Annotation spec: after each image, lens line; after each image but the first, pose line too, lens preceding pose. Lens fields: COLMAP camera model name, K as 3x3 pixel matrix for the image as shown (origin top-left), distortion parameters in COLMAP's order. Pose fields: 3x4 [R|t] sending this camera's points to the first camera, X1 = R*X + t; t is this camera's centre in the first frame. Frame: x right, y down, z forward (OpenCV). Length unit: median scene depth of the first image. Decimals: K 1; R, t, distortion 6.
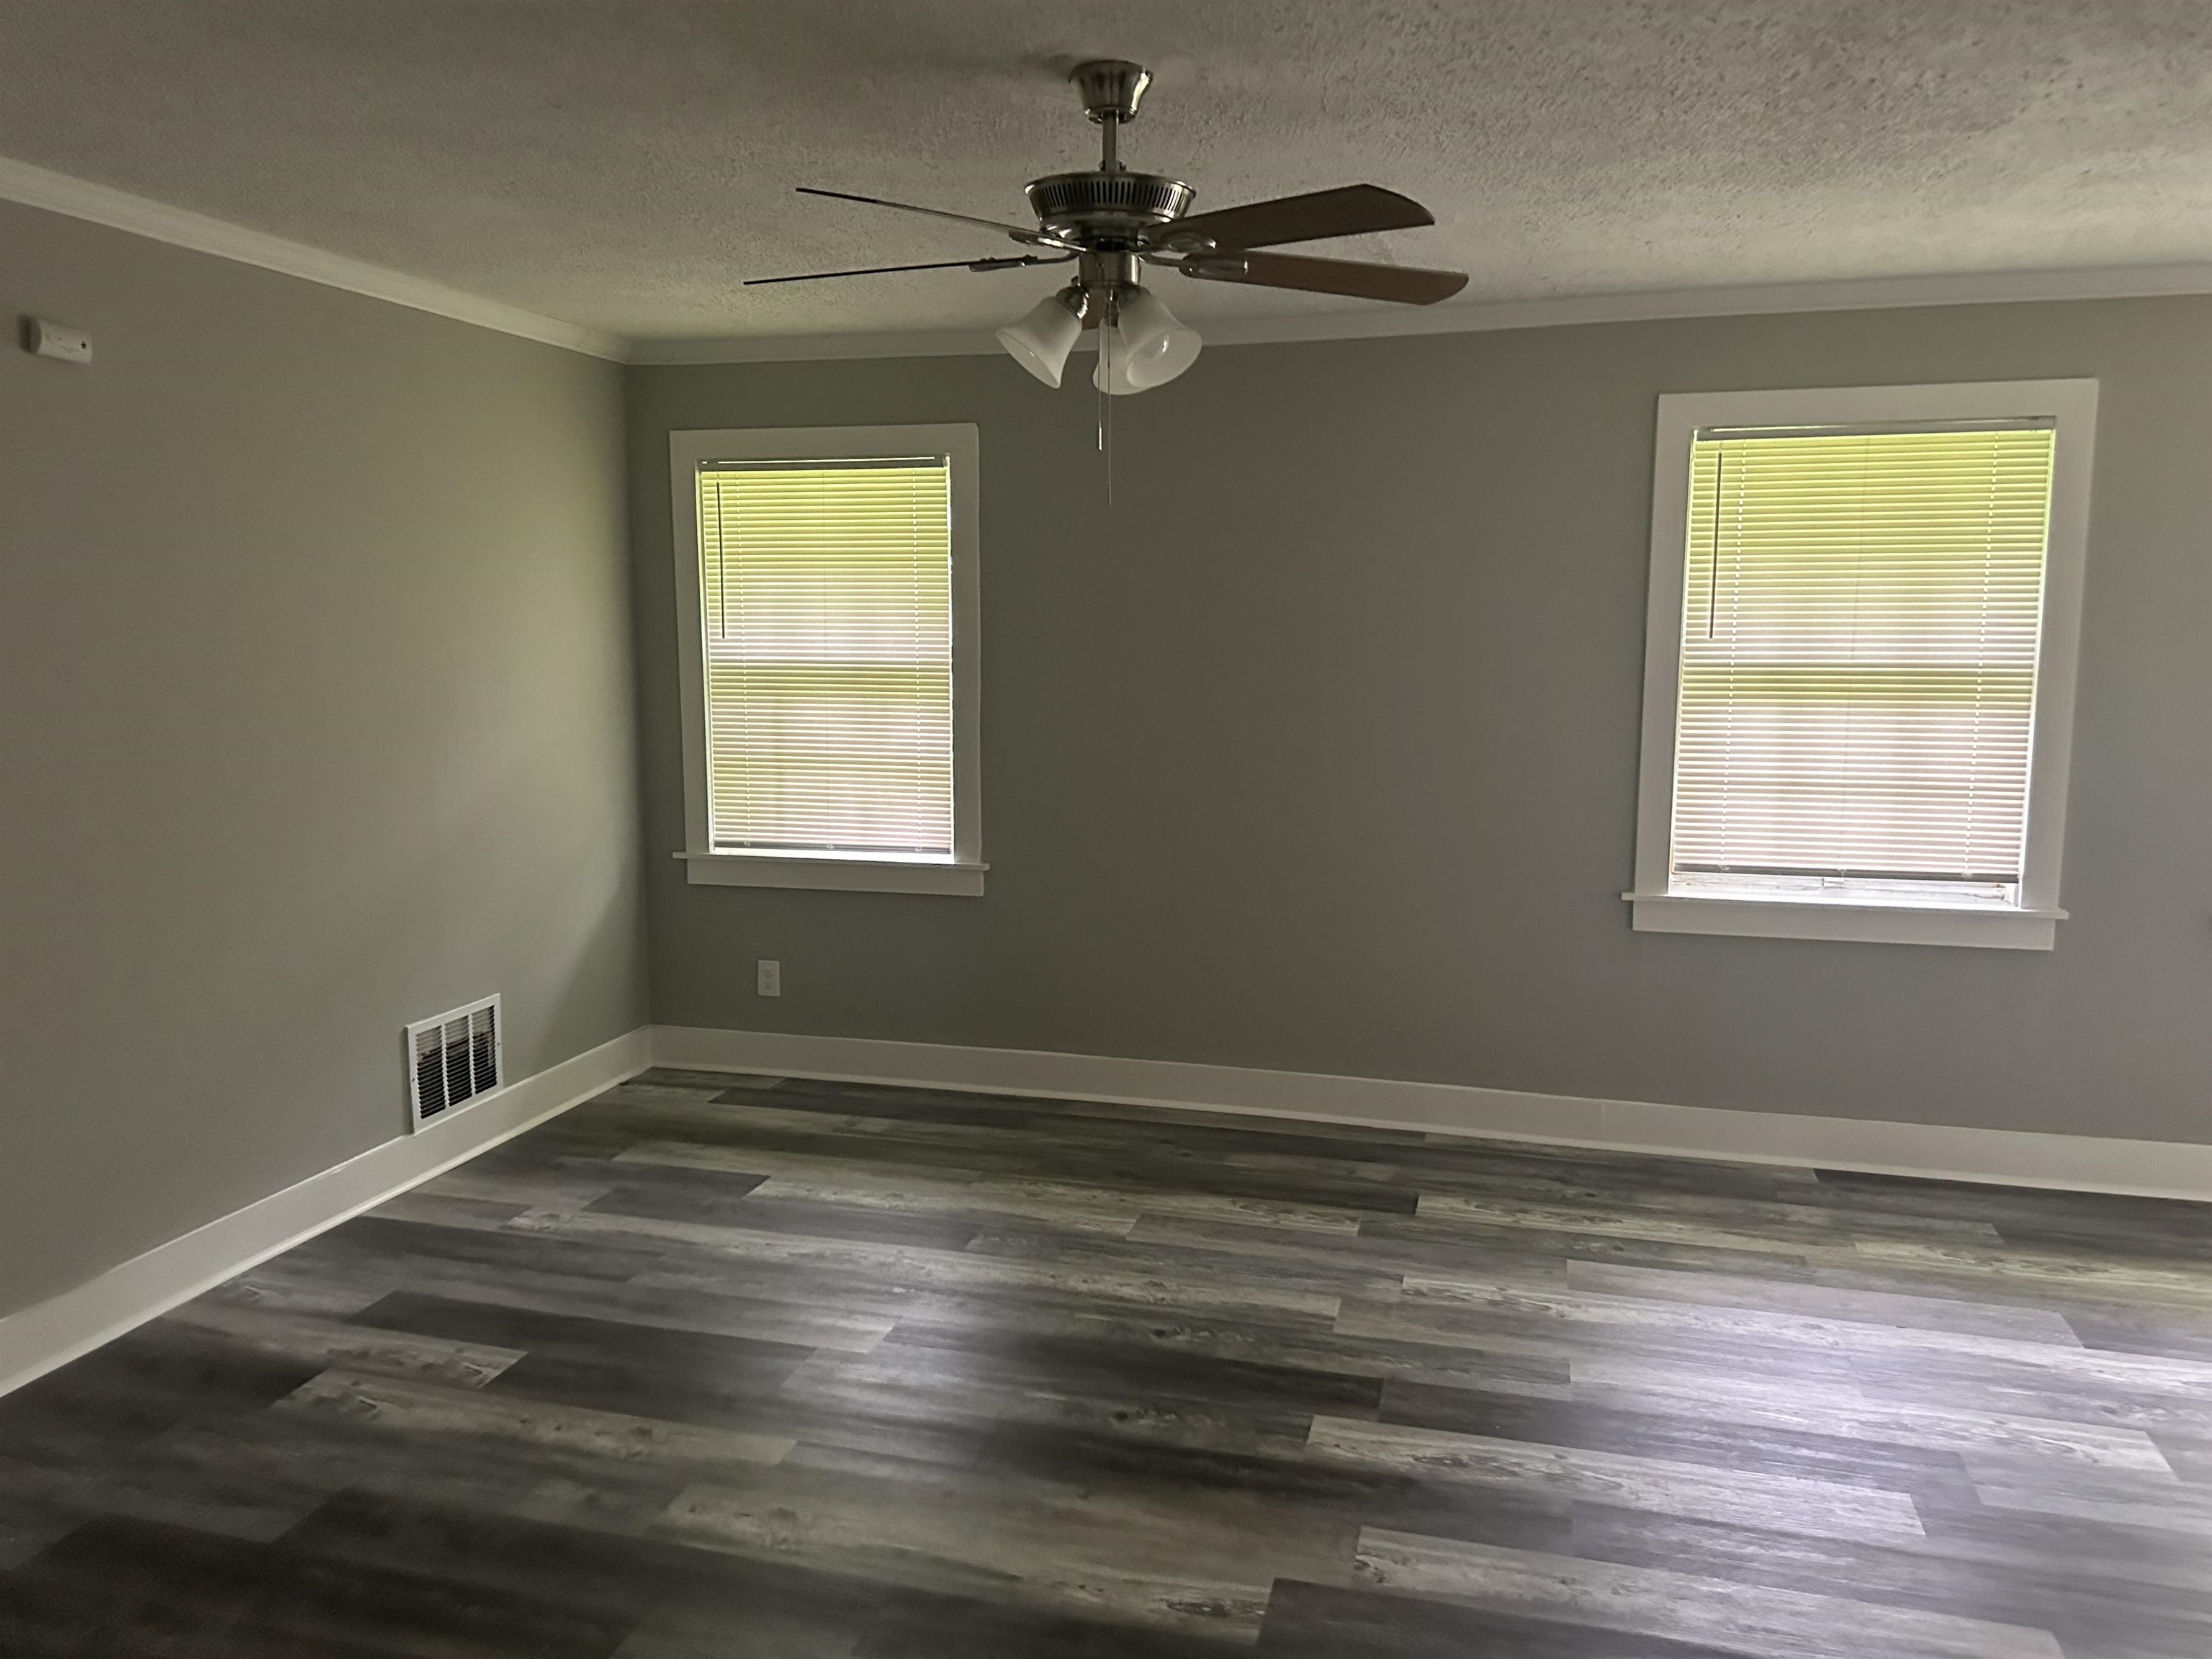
lens RADIAL K [[1605.7, 0, 1071.1], [0, 1605.7, 811.5], [0, 0, 1]] dist [0.042524, -0.057216]
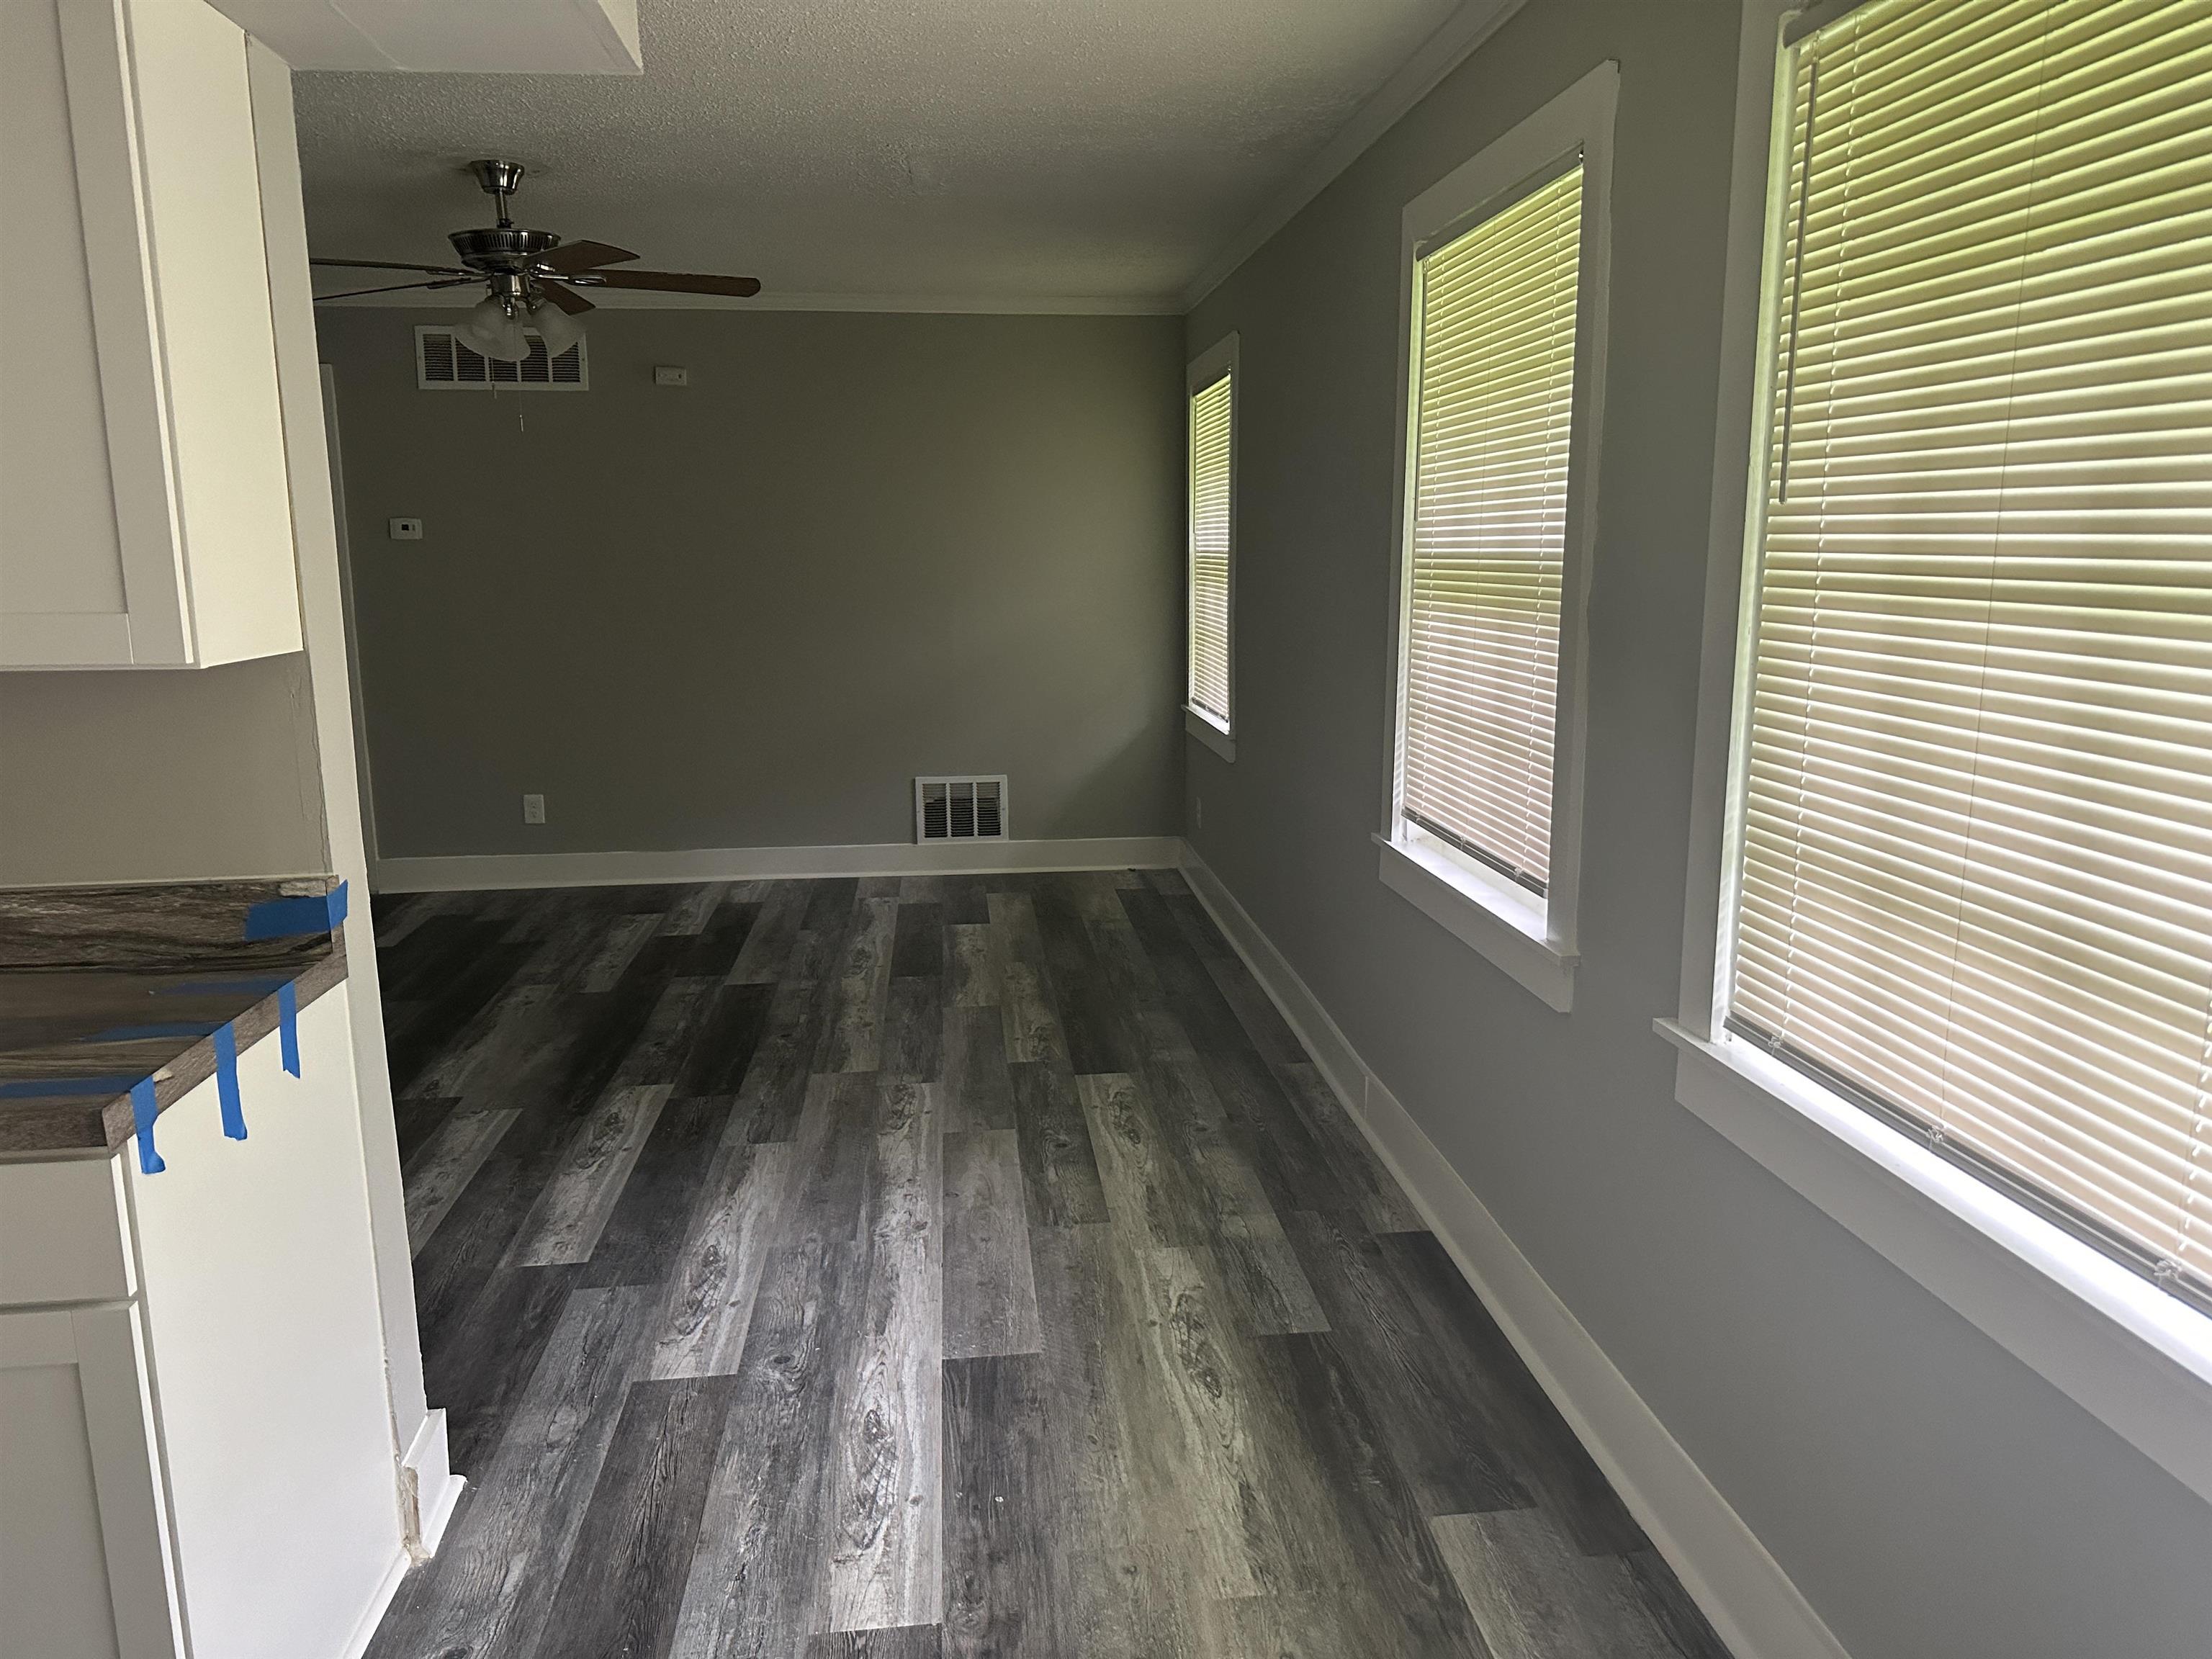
lens RADIAL K [[1543.3, 0, 1115.3], [0, 1543.3, 827.9], [0, 0, 1]] dist [0.045762, -0.037227]
pose [[0.374388, 0.169369, -0.911673, 1.228295], [-0.106814, 0.984510, 0.139037, -0.058085], [0.921099, 0.045326, 0.386680, 0.685721]]
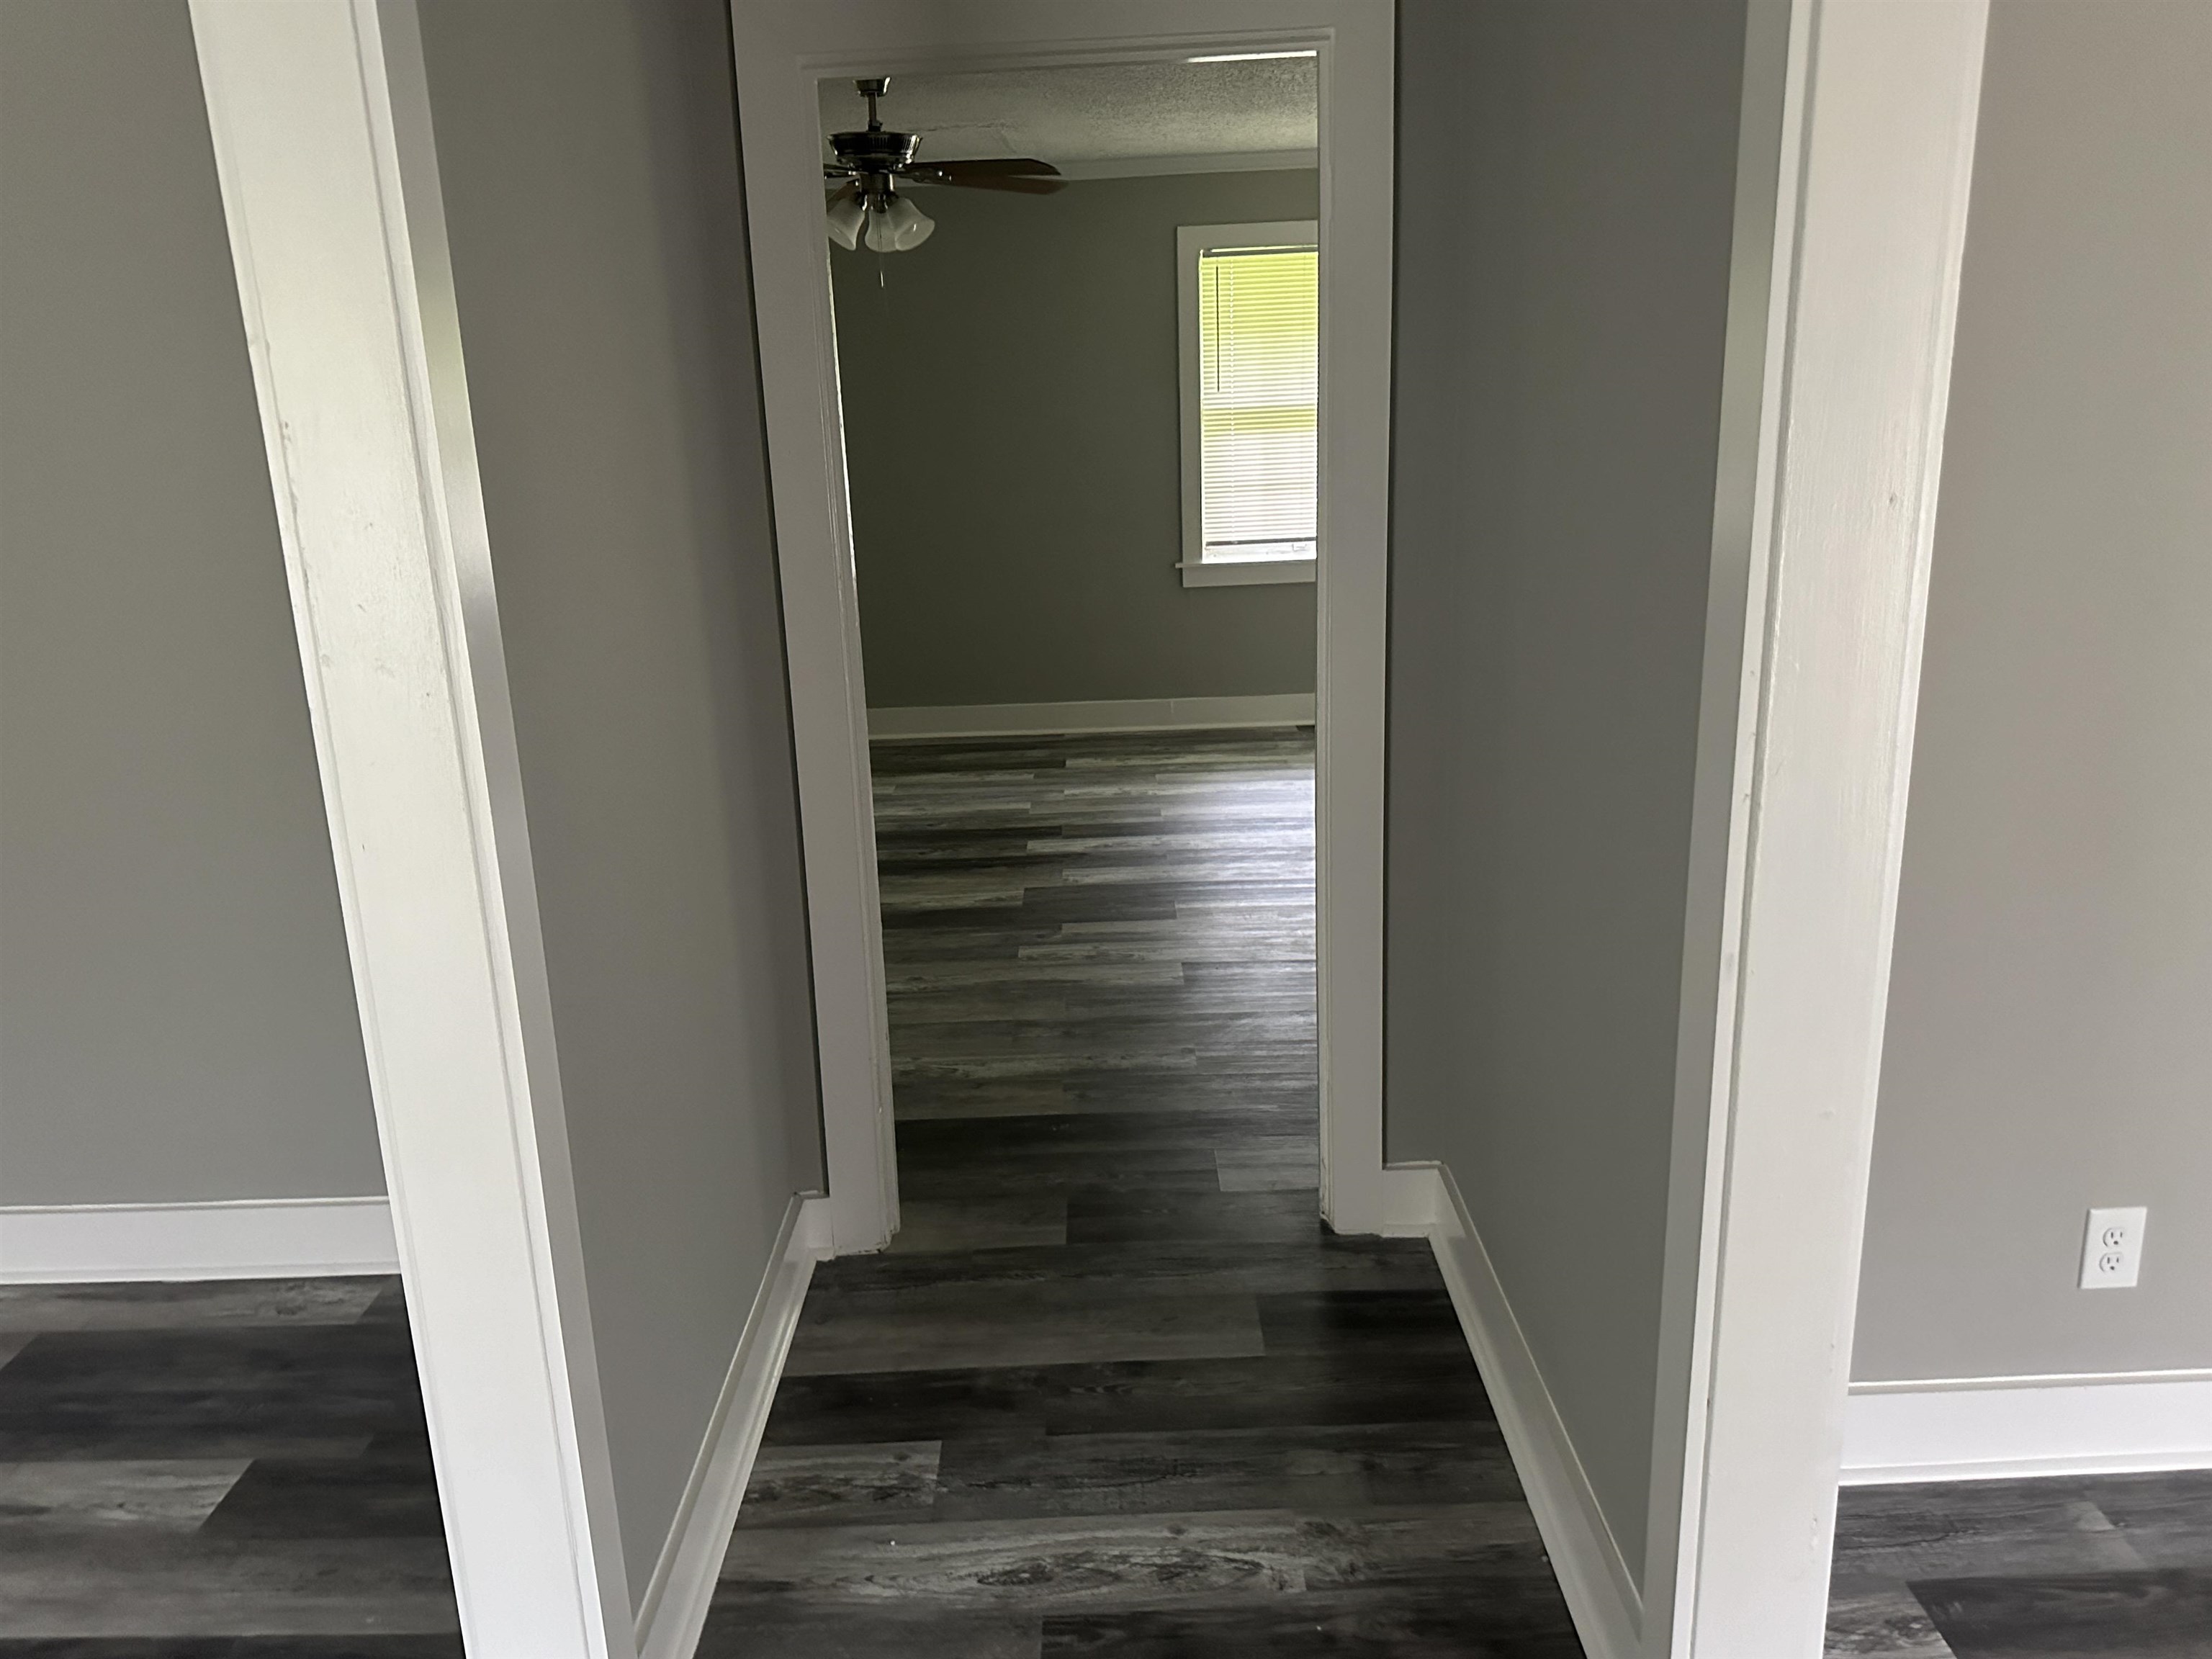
lens RADIAL K [[1605.7, 0, 1087.3], [0, 1605.7, 842.1], [0, 0, 1]] dist [0.042524, -0.057216]
pose [[0.960797, -0.107752, 0.255458, -0.203389], [0.070019, 0.985824, 0.152474, 0.088881], [-0.268266, -0.128610, 0.954721, -0.607543]]
